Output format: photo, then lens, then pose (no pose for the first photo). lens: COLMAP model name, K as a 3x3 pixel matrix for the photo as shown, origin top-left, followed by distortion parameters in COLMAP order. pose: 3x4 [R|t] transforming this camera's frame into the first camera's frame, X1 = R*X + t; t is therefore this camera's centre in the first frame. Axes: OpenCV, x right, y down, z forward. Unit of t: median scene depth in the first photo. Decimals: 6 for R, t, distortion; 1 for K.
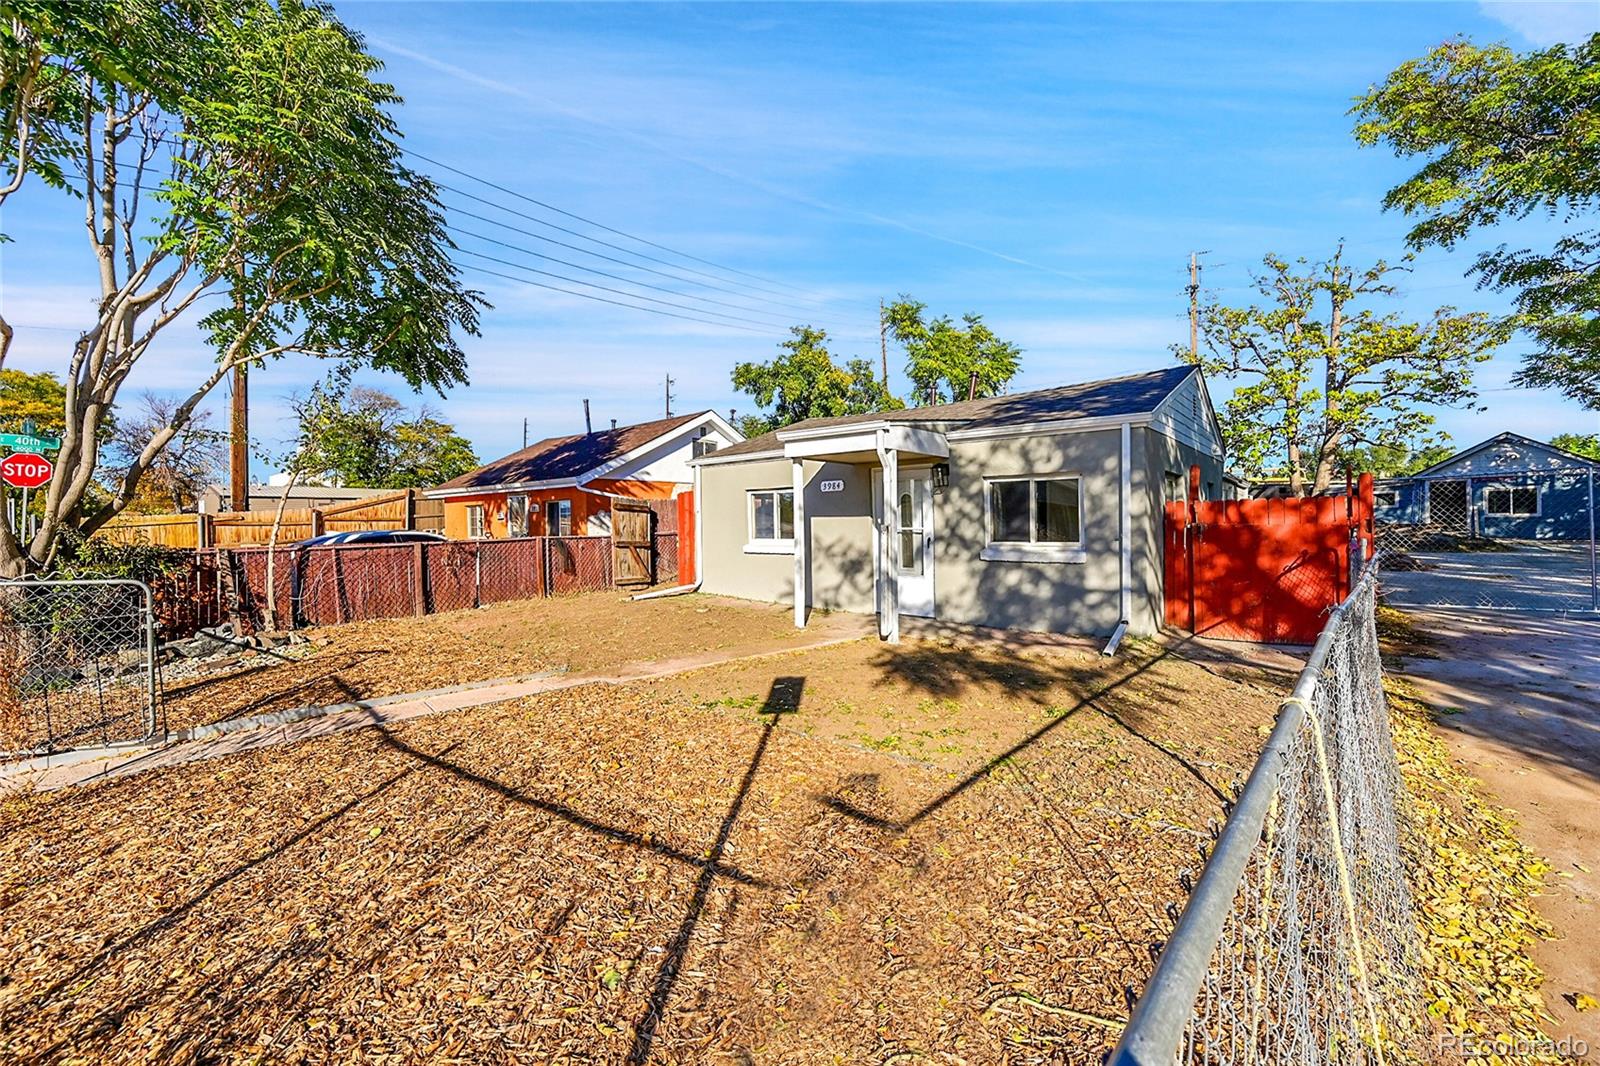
lens RADIAL K [[635.1, 0, 811.8], [0, 635.1, 528.6], [0, 0, 1]] dist [-0.007512, -0.000095]
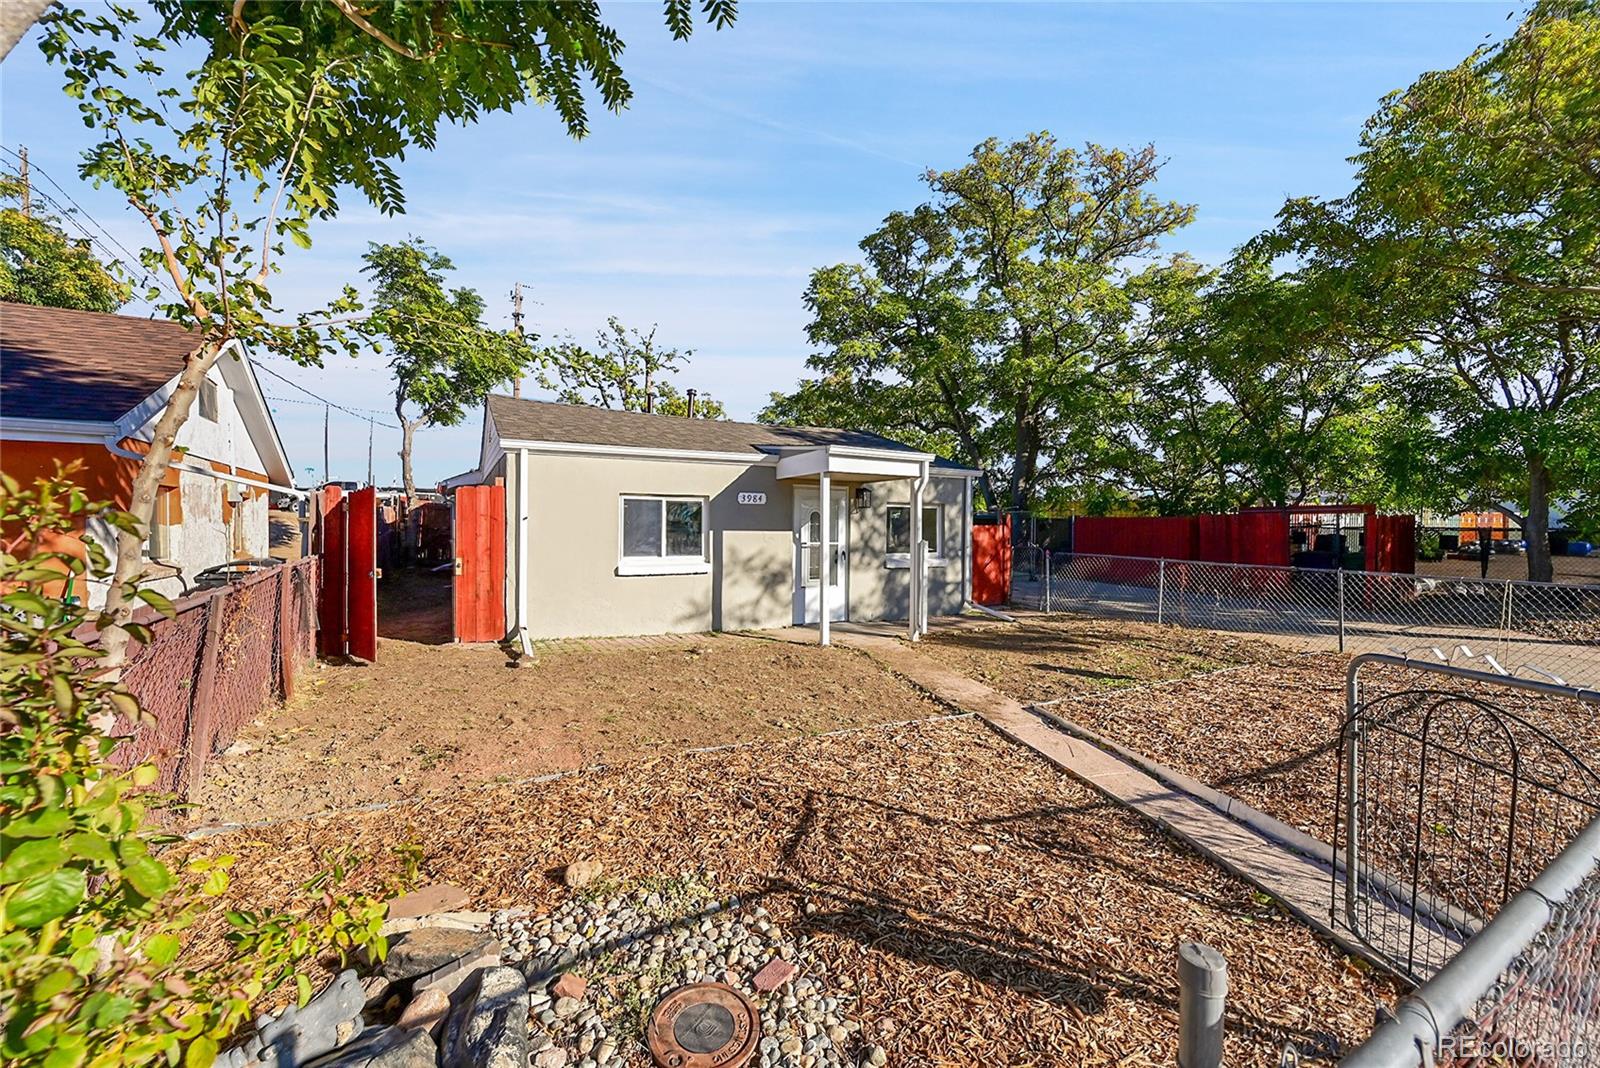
lens RADIAL K [[616.6, 0, 806.1], [0, 616.6, 539.6], [0, 0, 1]] dist [0.001531, 0.000085]
pose [[0.390195, -0.002462, 0.920729, -0.644010], [-0.003797, 0.999984, 0.004284, -0.008784], [-0.920724, -0.005168, 0.390179, 0.461412]]
